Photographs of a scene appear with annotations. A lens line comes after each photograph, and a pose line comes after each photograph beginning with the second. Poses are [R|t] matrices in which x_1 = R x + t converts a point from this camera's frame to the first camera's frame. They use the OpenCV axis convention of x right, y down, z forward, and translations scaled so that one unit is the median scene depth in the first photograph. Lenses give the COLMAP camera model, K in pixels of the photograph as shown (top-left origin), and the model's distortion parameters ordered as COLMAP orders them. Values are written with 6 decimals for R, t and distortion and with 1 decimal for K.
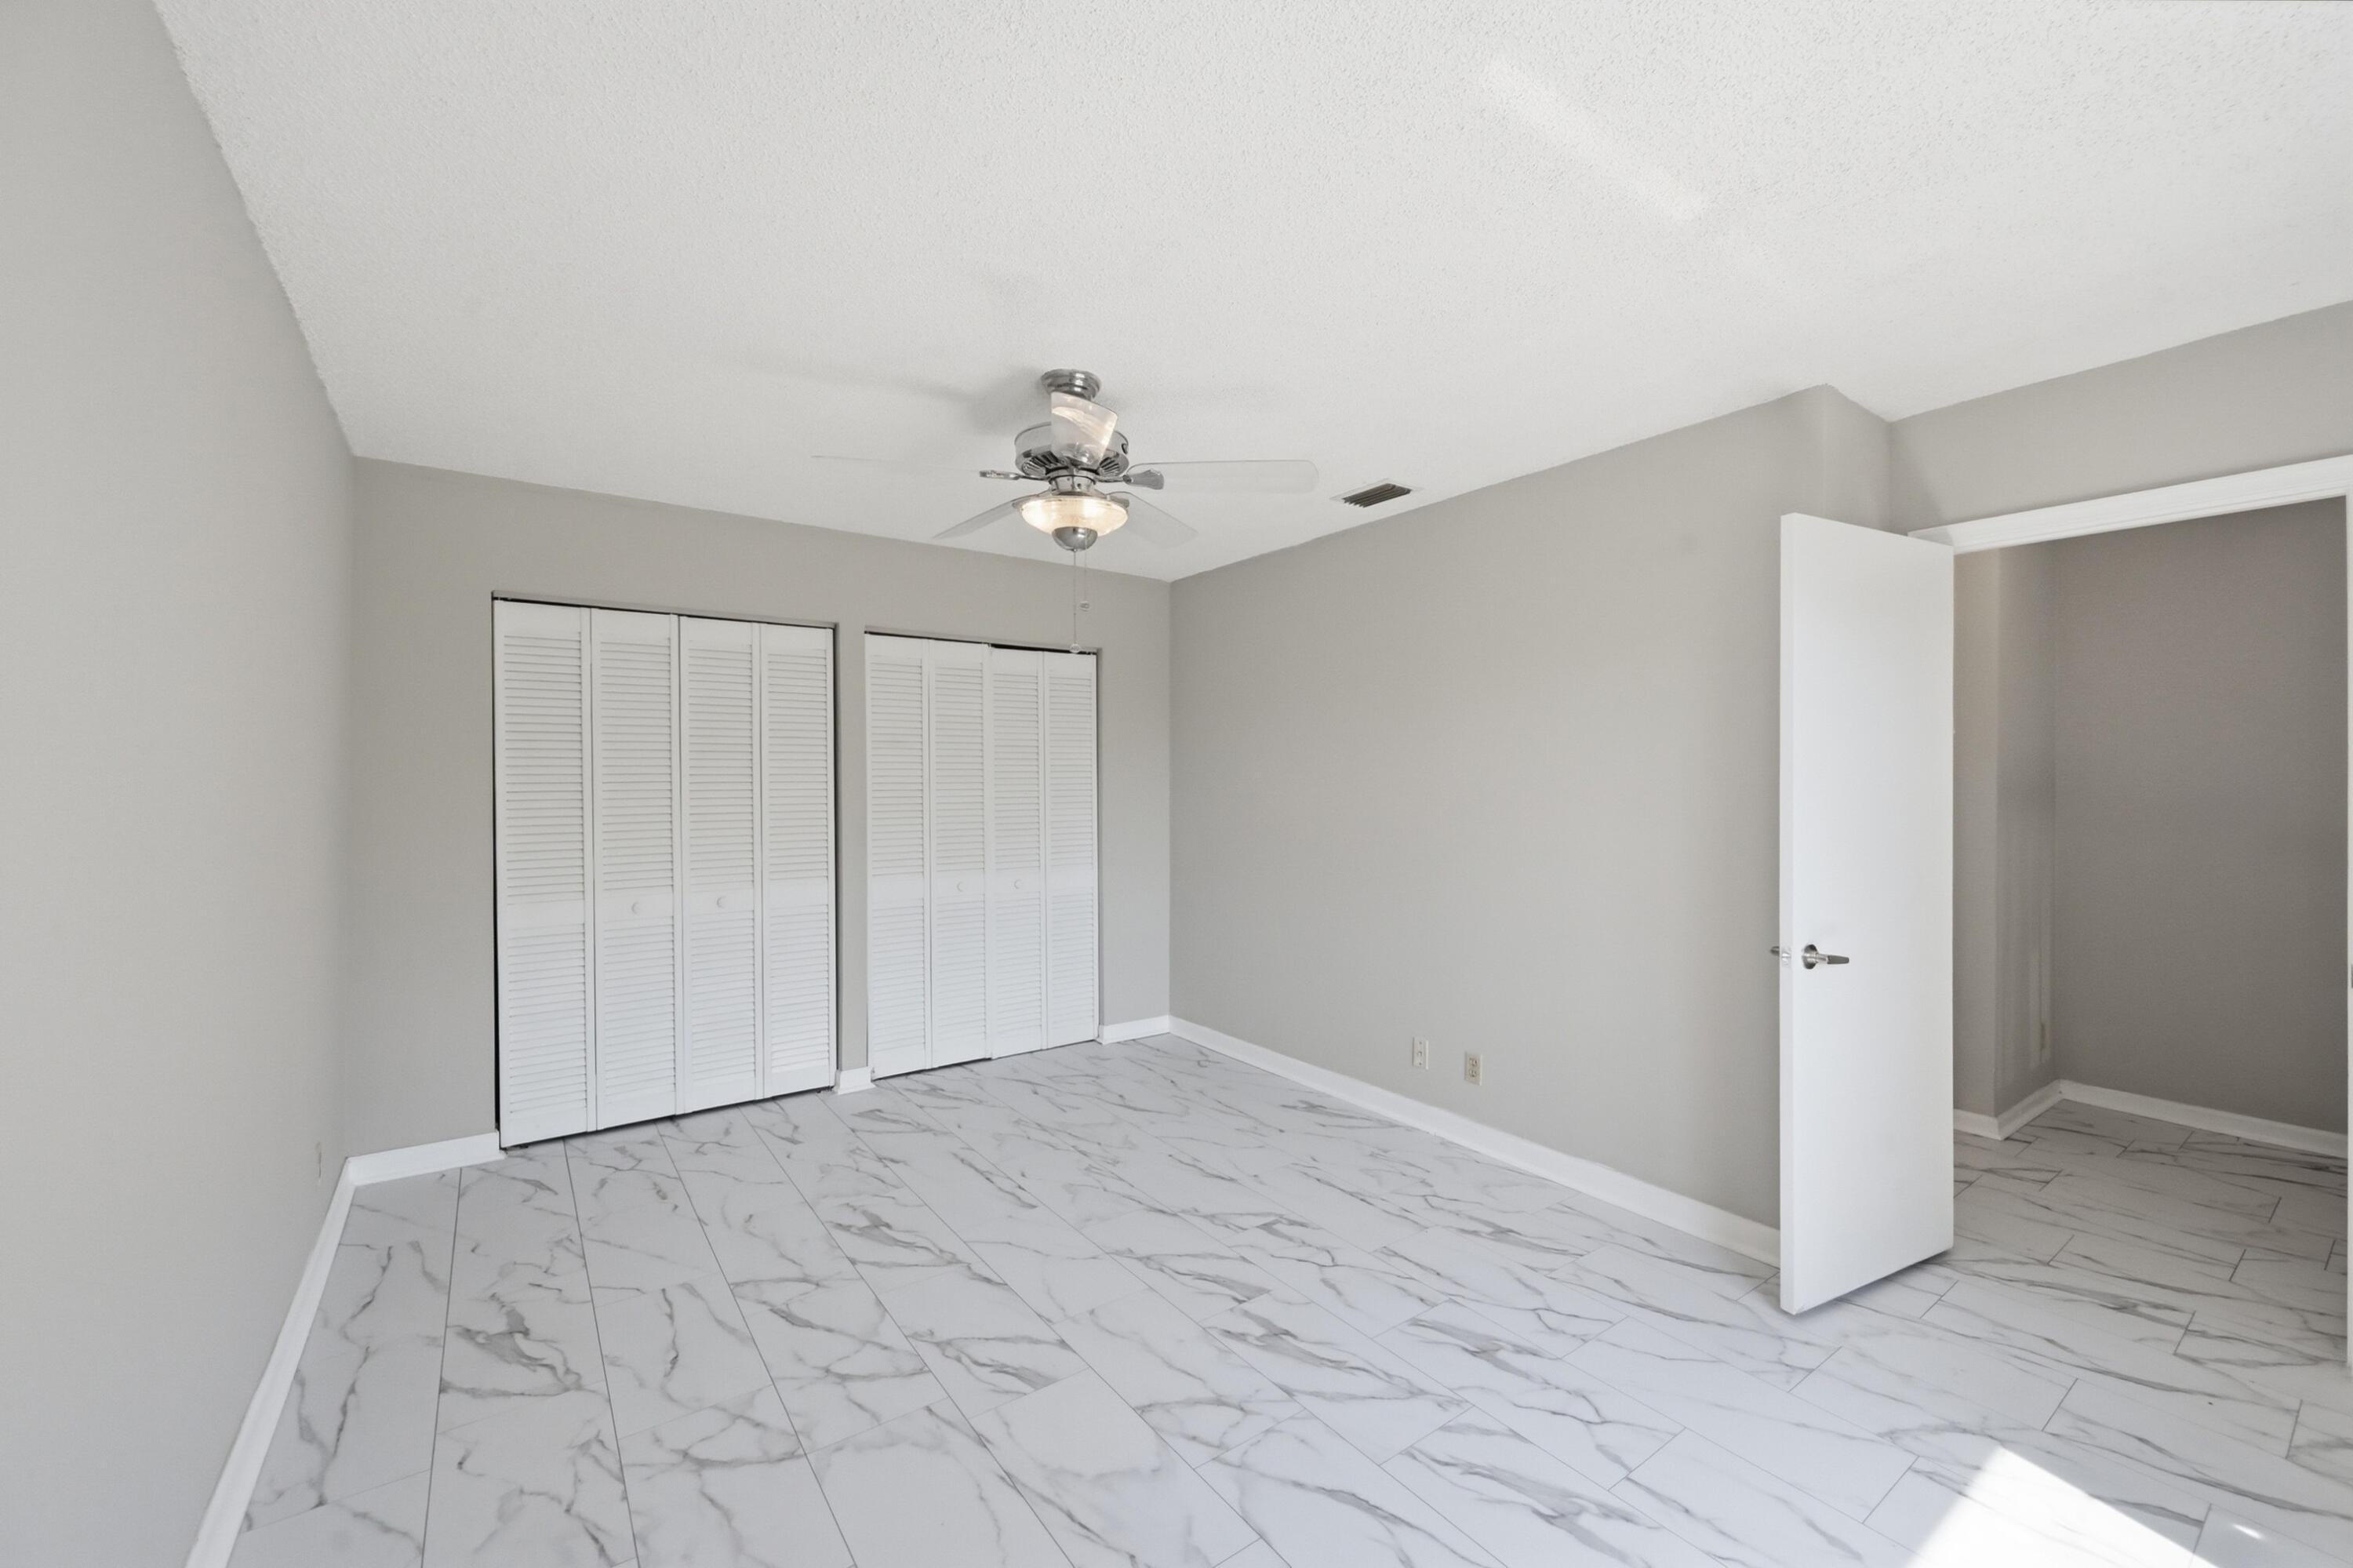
lens RADIAL K [[943.5, 0, 1185.1], [0, 943.5, 773.6], [0, 0, 1]] dist [-0.000351, 0.000097]
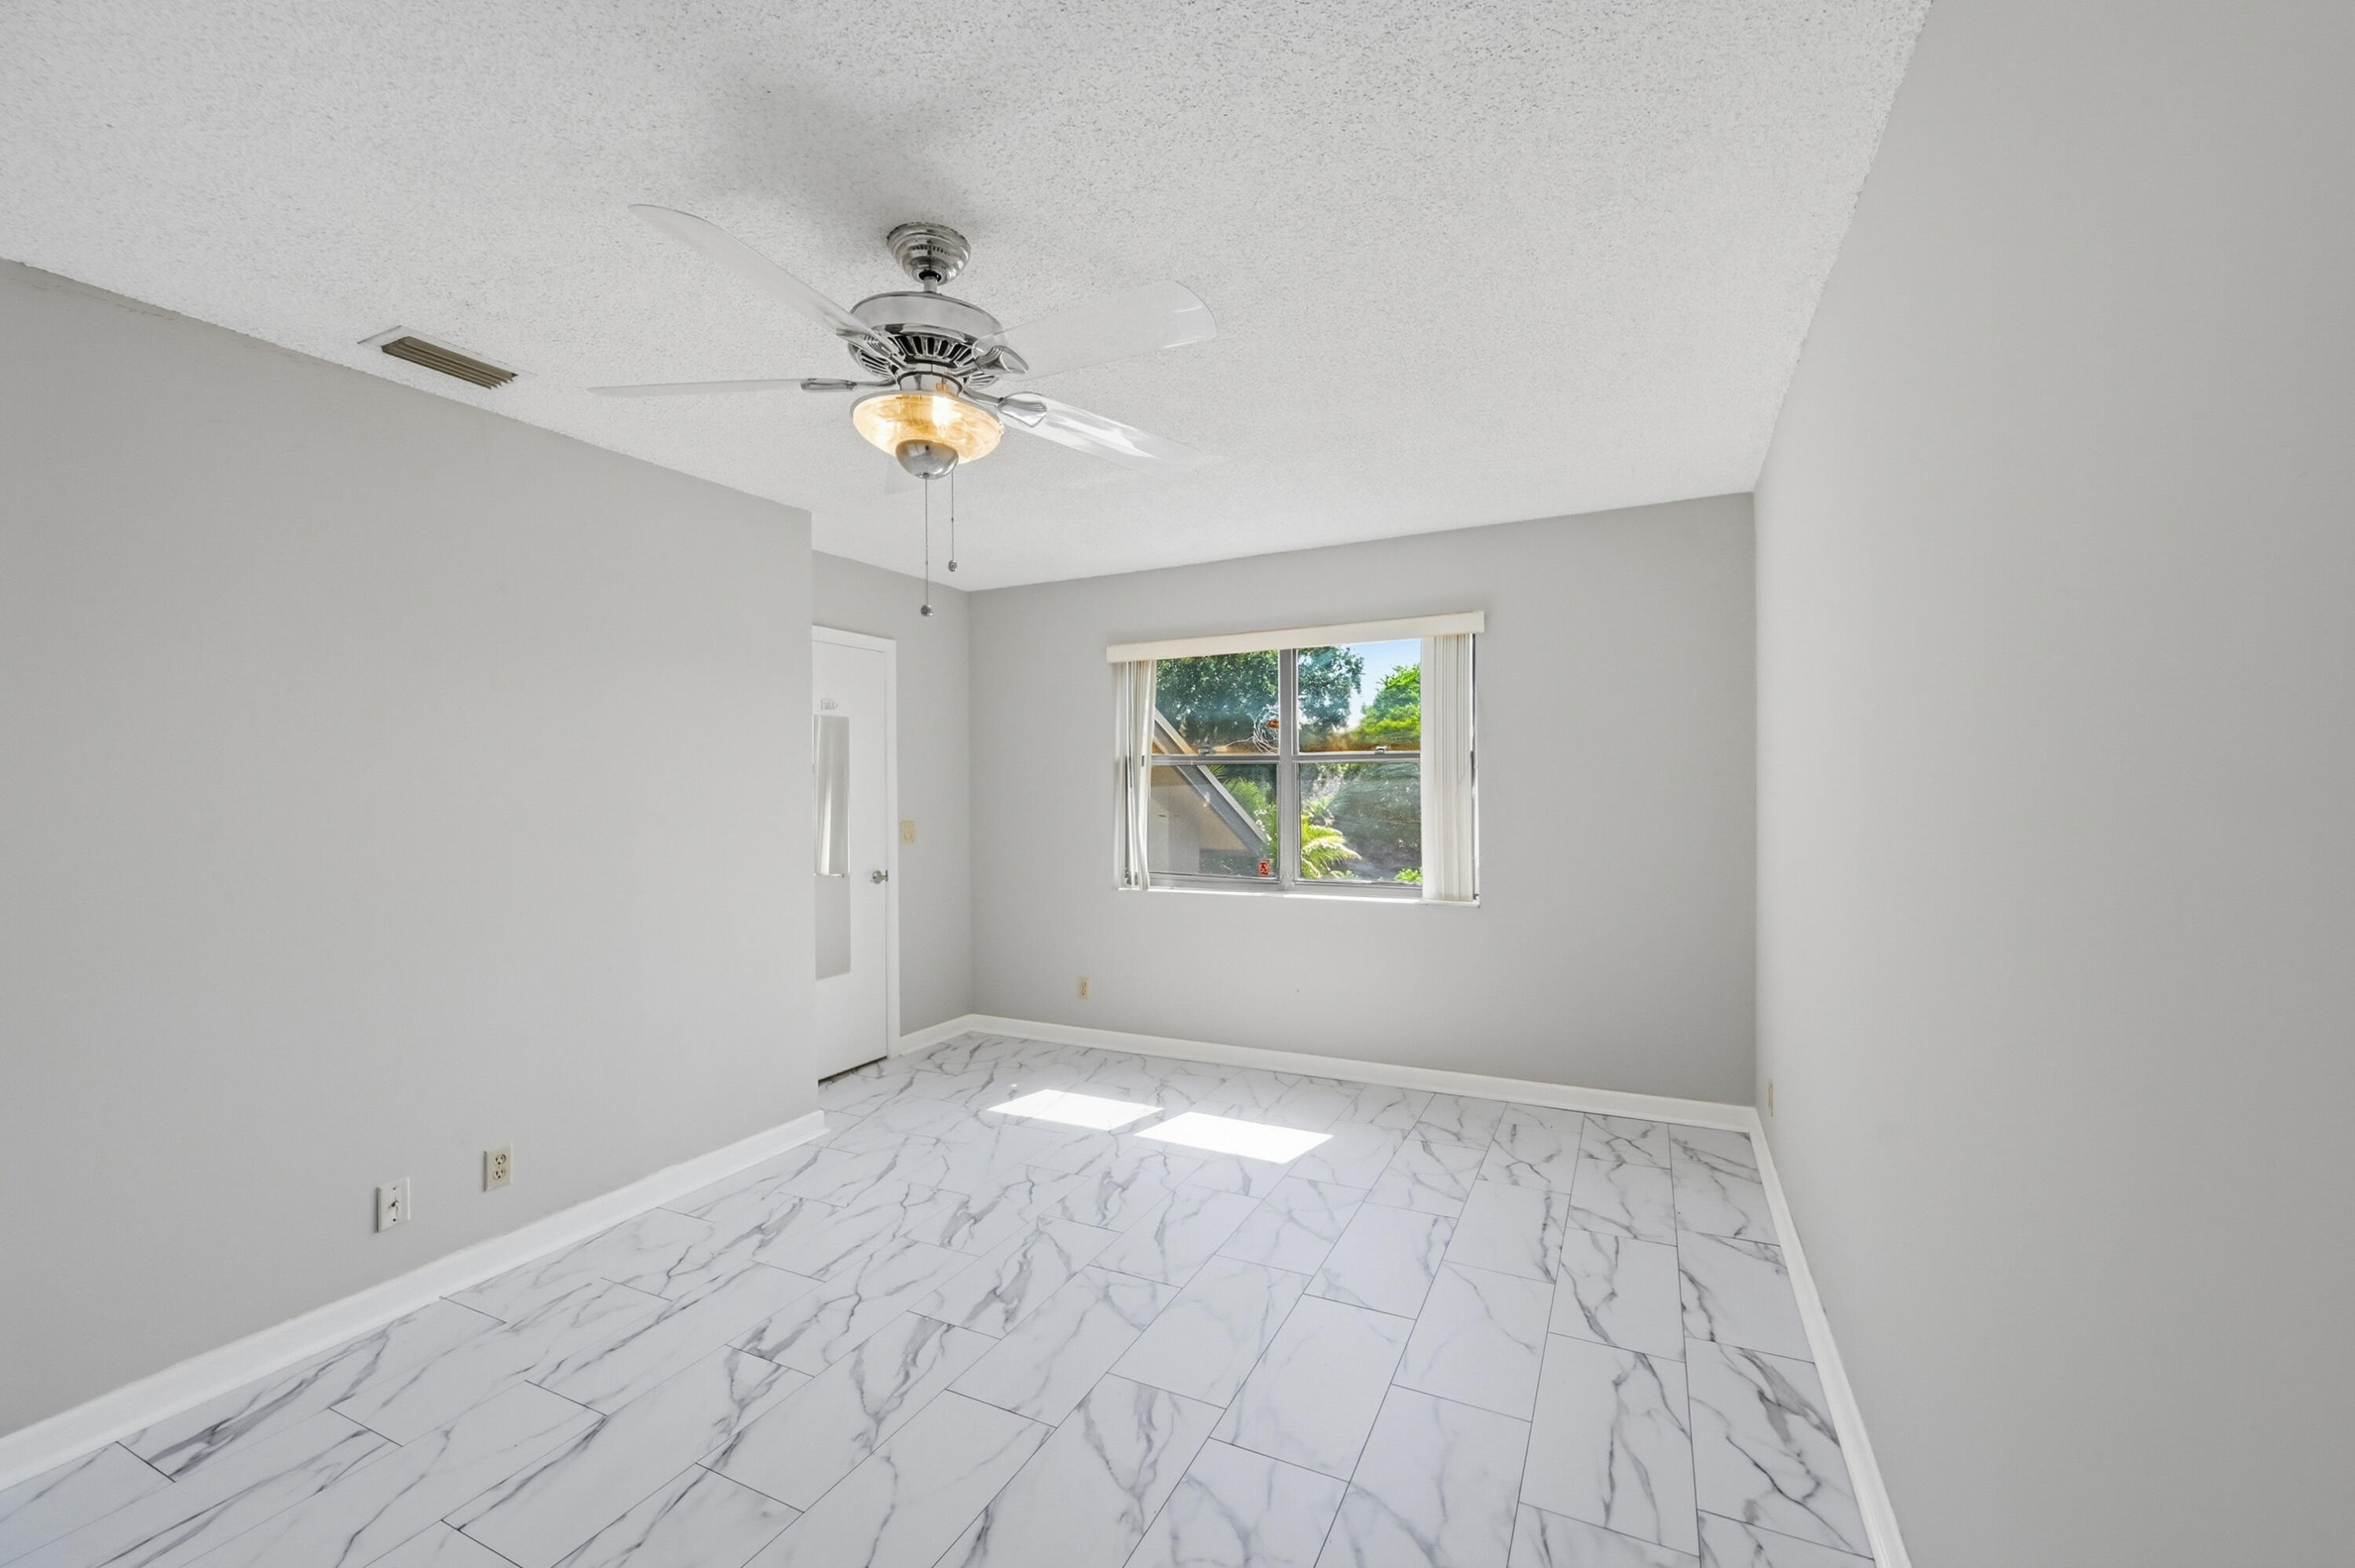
lens RADIAL K [[991.7, 0, 1177.5], [0, 991.7, 784.0], [0, 0, 1]] dist [0.000800, 0.000078]
pose [[-0.481901, 0.001171, 0.876225, -0.898593], [0.002390, 0.999997, -0.000022, 0.002830], [-0.876222, 0.002083, -0.481903, 1.220392]]
